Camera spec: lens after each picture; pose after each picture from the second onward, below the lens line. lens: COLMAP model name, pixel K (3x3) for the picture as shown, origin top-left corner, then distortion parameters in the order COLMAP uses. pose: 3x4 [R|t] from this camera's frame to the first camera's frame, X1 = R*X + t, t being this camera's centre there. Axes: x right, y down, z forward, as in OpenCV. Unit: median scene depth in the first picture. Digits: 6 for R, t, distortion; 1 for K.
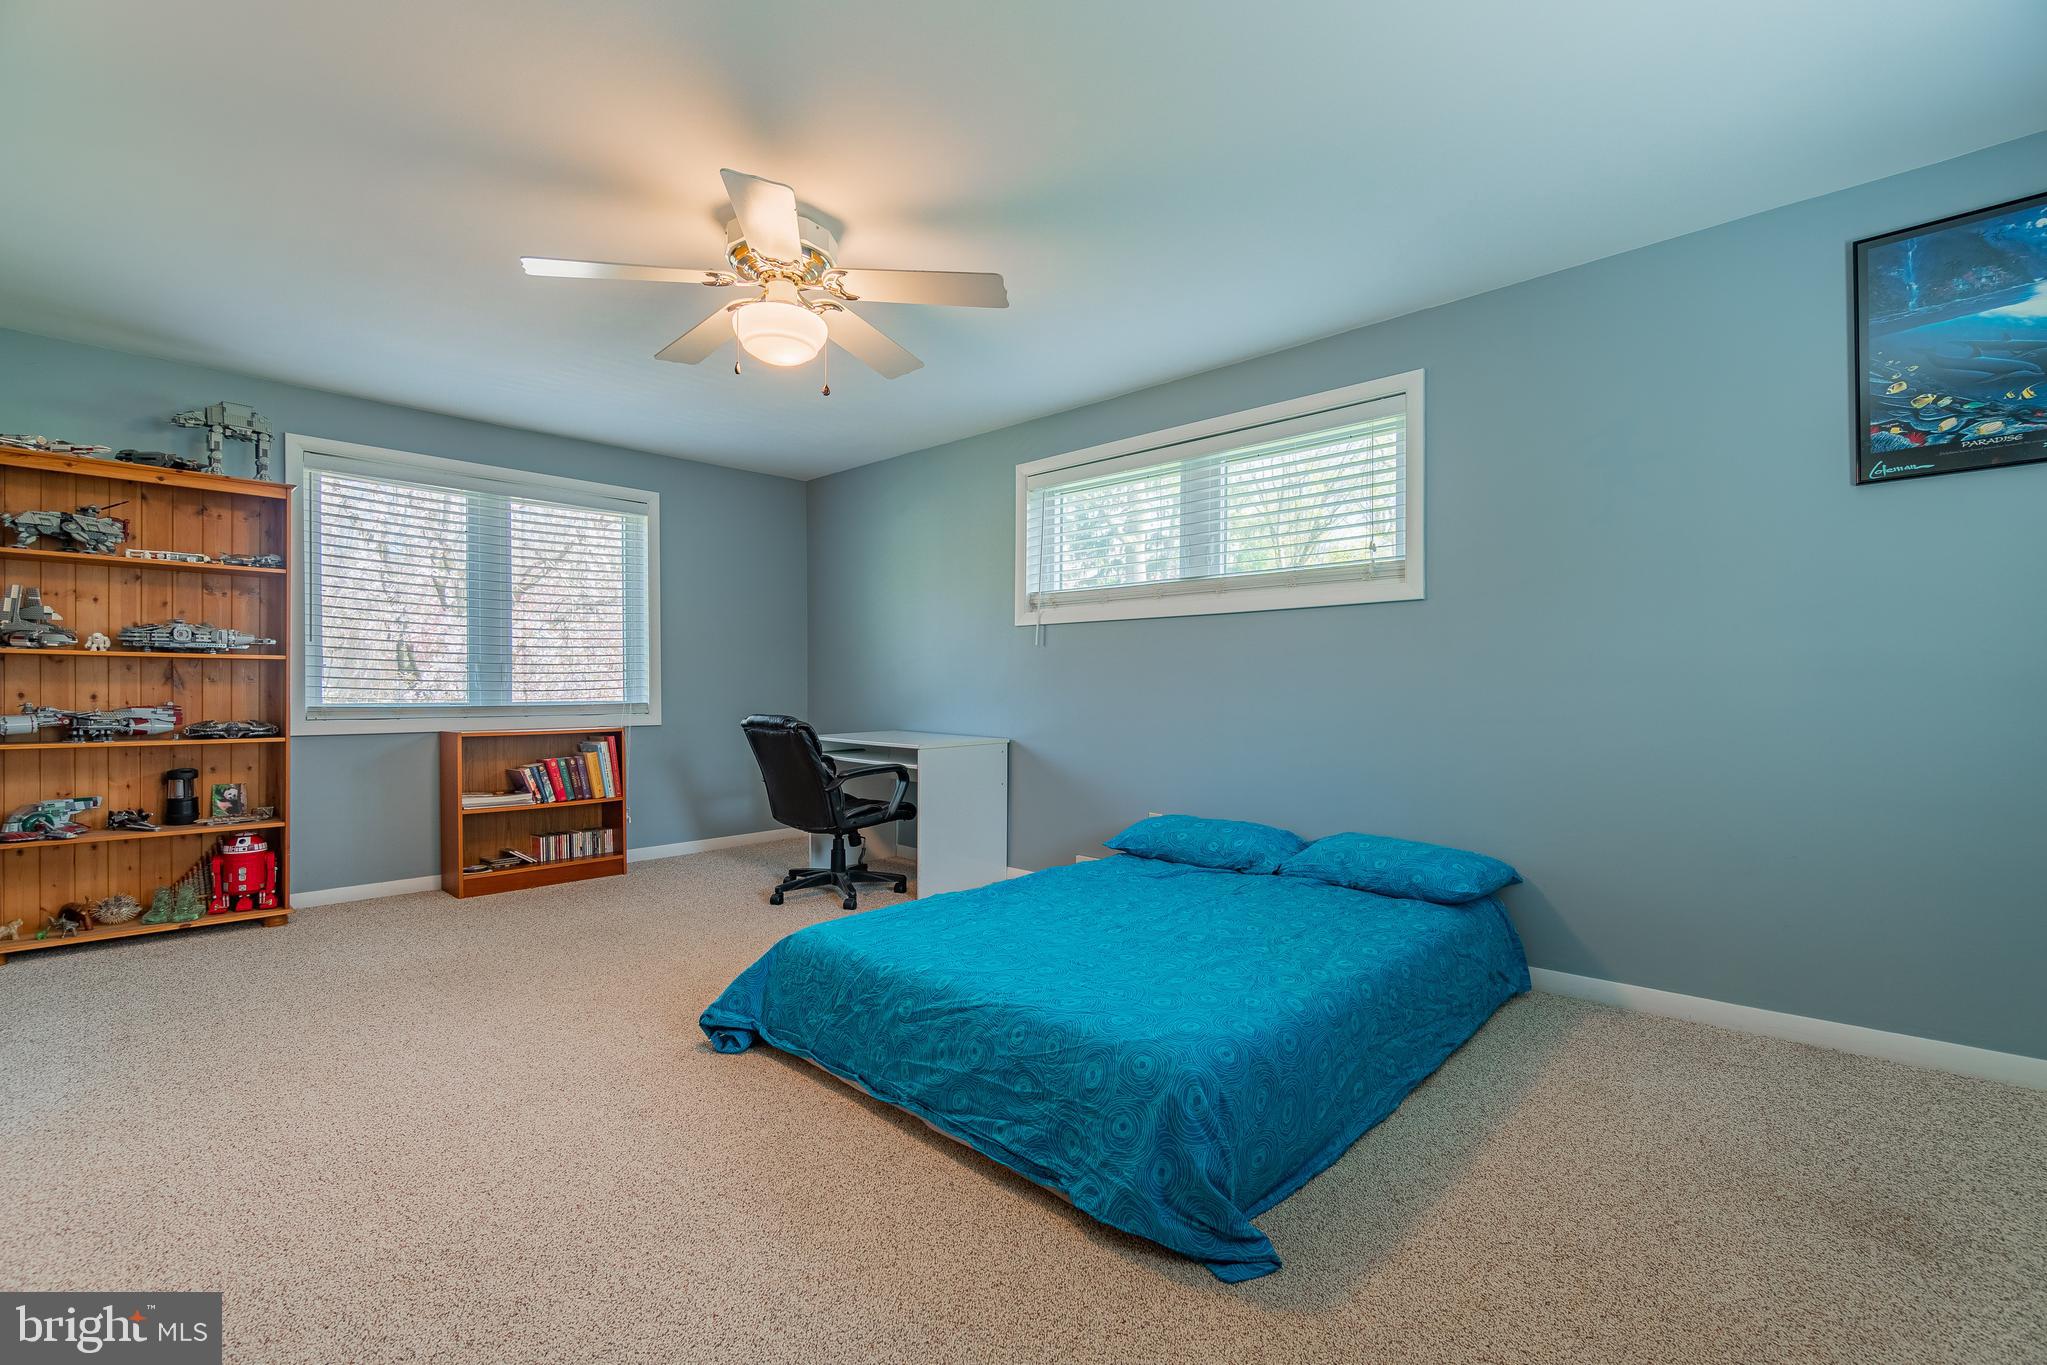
lens RADIAL K [[893.9, 0, 1021.4], [0, 893.9, 694.1], [0, 0, 1]] dist [-0.003327, 0.001214]
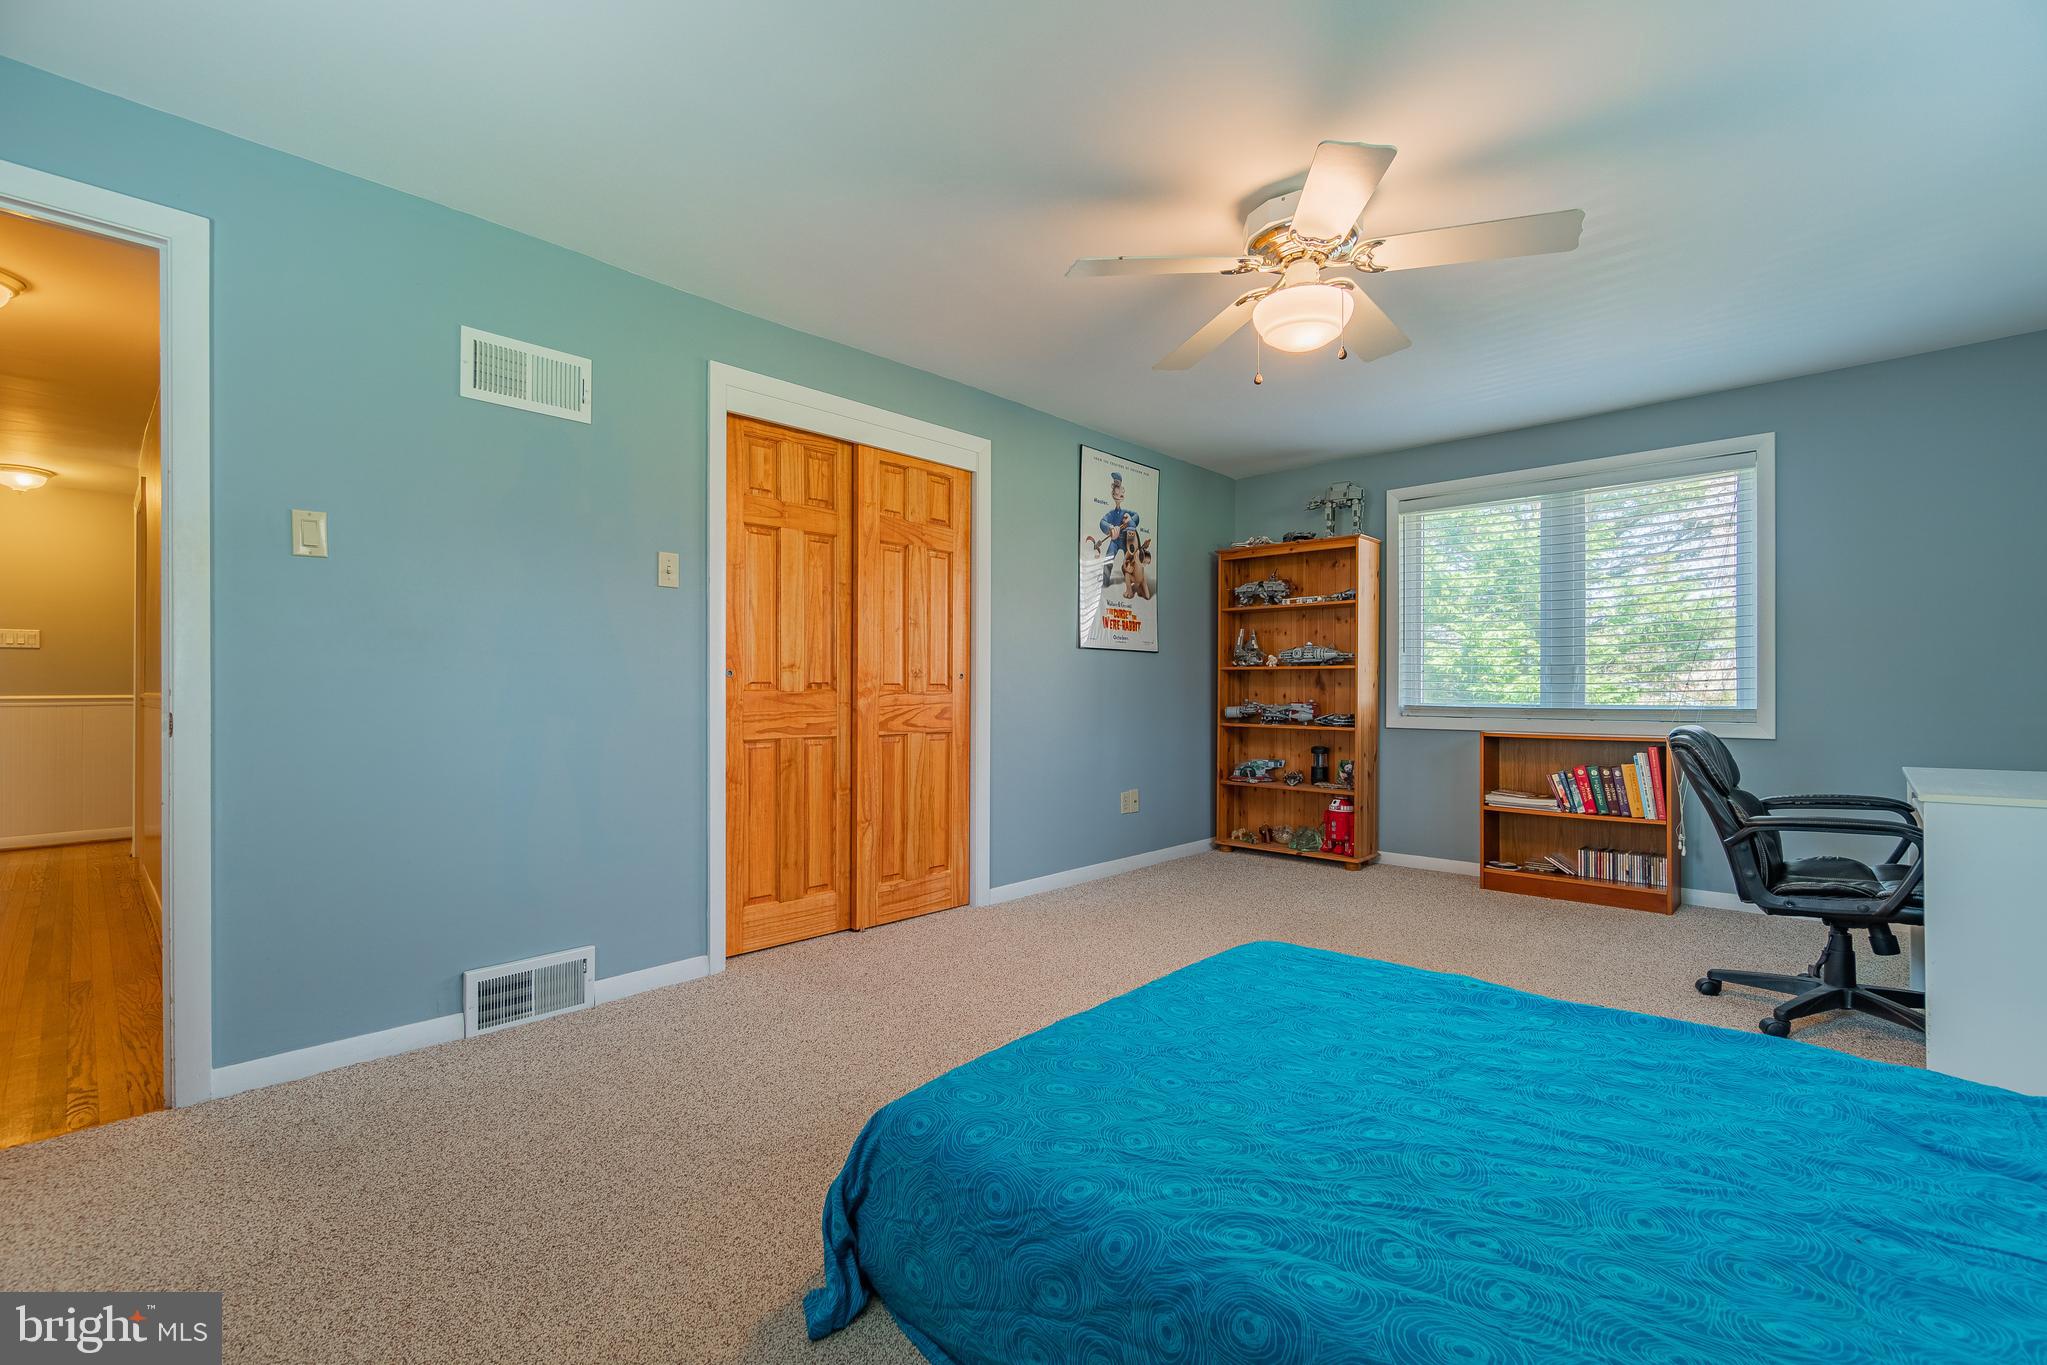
lens RADIAL K [[893.9, 0, 1009.5], [0, 893.9, 686.3], [0, 0, 1]] dist [-0.003327, 0.001214]
pose [[-0.002758, -0.004667, -0.999985, 0.412131], [-0.006624, 0.999967, -0.004649, -0.002481], [0.999974, 0.006611, -0.002789, 0.416696]]
